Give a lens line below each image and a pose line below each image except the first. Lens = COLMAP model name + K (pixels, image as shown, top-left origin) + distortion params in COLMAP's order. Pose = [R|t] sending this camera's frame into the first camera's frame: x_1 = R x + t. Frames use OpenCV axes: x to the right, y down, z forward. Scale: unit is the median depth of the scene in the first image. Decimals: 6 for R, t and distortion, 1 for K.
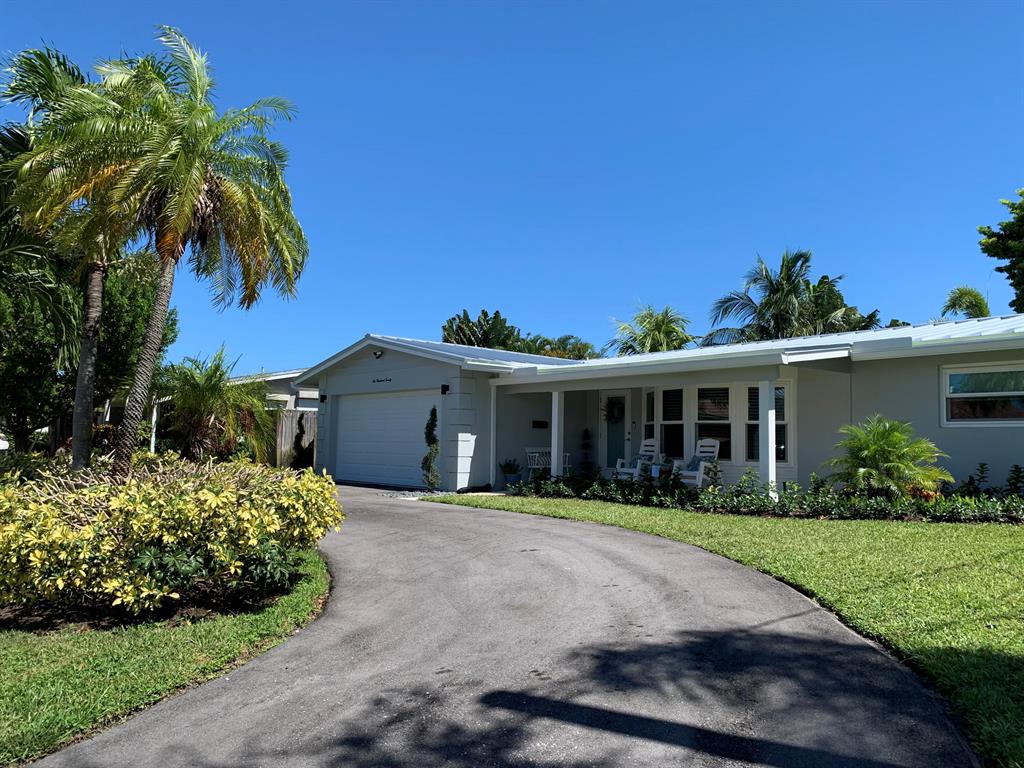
lens RADIAL K [[782.7, 0, 516.7], [0, 782.7, 384.9], [0, 0, 1]] dist [0.085121, -0.163521]
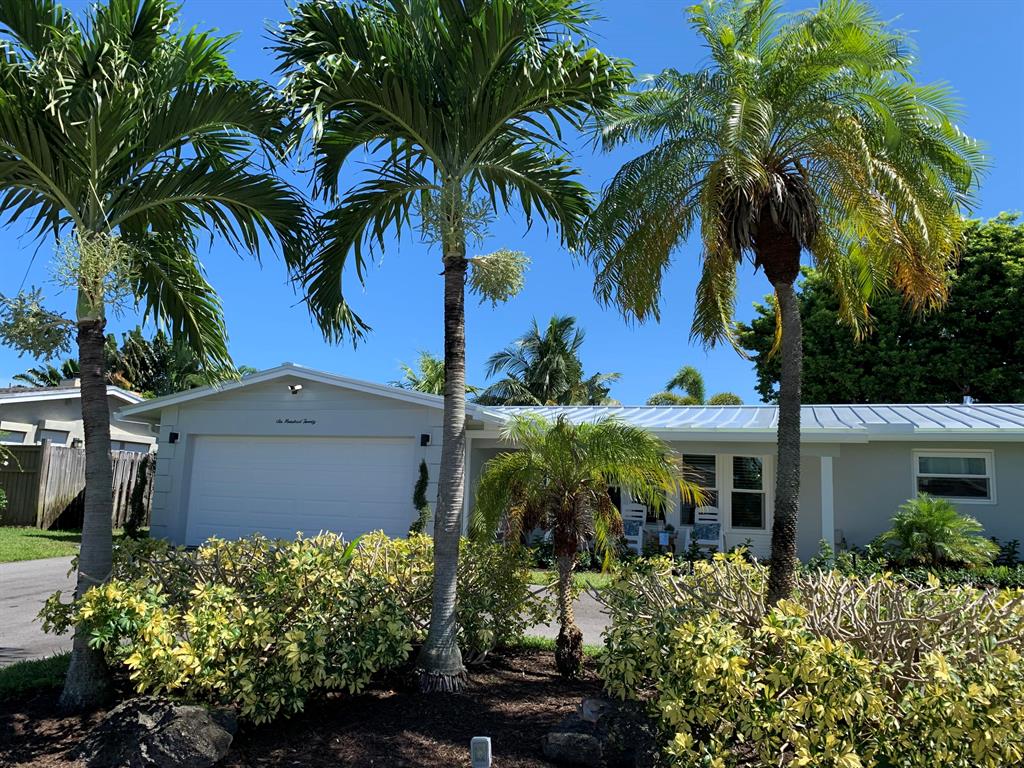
lens RADIAL K [[782.7, 0, 516.7], [0, 782.7, 384.9], [0, 0, 1]] dist [0.085121, -0.163521]
pose [[0.861238, 0.088562, 0.500426, -0.443264], [-0.061702, 0.995636, -0.070011, -0.000414], [-0.504443, 0.029418, 0.862944, 0.224357]]
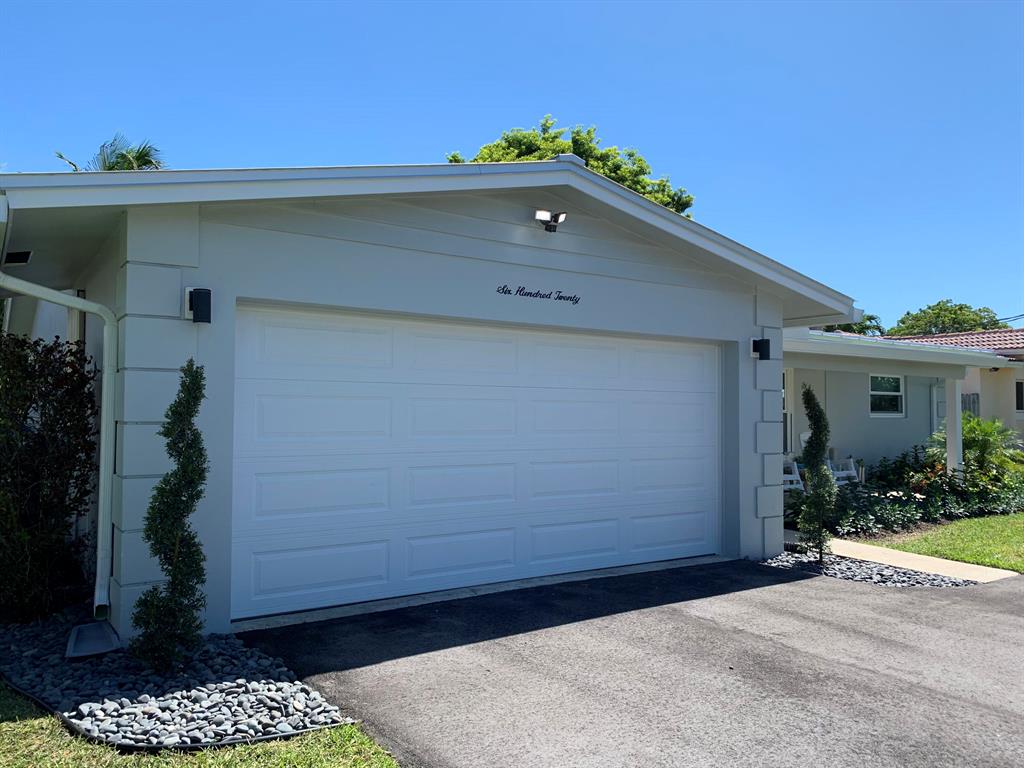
lens RADIAL K [[782.7, 0, 516.7], [0, 782.7, 384.9], [0, 0, 1]] dist [0.085121, -0.163521]
pose [[0.105872, 0.015524, 0.994259, -0.610188], [-0.083850, 0.996456, -0.006630, 0.044938], [-0.990838, -0.082667, 0.106798, 1.121929]]
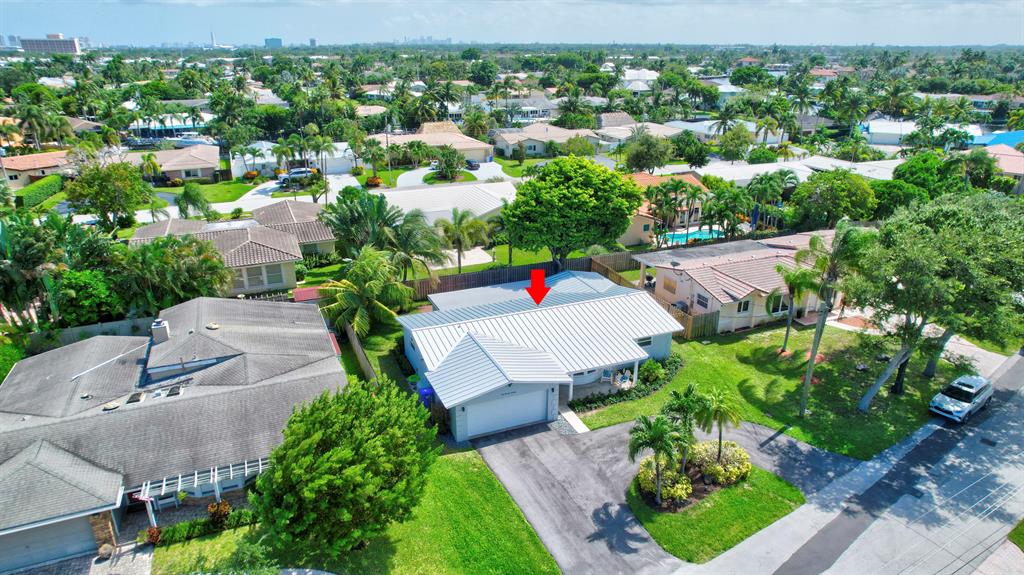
lens RADIAL K [[657.0, 0, 512.0], [0, 657.0, 287.5], [0, 0, 1]] dist [-0.073516, 0.067351]
pose [[0.304487, -0.351415, 0.885322, -2.098683], [-0.070984, 0.918500, 0.388997, -1.241216], [-0.949868, -0.181288, 0.254726, 0.627570]]
